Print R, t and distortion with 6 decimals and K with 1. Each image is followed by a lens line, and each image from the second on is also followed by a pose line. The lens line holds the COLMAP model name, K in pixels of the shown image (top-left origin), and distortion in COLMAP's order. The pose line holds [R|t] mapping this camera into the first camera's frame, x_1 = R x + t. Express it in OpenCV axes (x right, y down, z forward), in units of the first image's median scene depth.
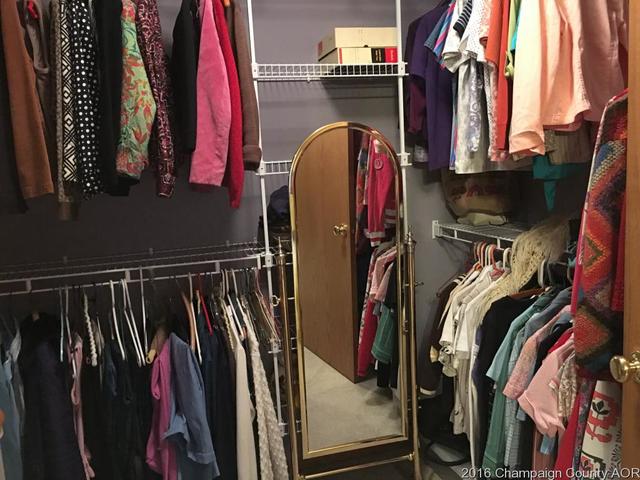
lens RADIAL K [[540.5, 0, 321.1], [0, 540.5, 236.4], [0, 0, 1]] dist [0.068871, -0.073288]
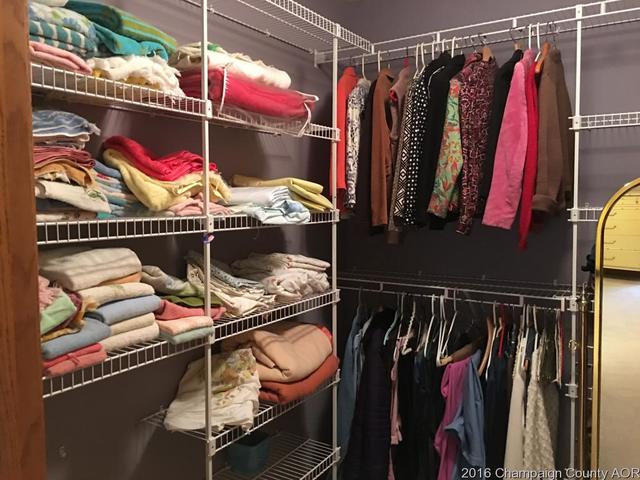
lens RADIAL K [[540.5, 0, 317.6], [0, 540.5, 241.1], [0, 0, 1]] dist [0.068871, -0.073288]
pose [[0.669272, 0.108934, -0.734989, 0.391773], [-0.134853, 0.990574, 0.024019, -0.040928], [0.730678, 0.083040, 0.677654, -0.071395]]
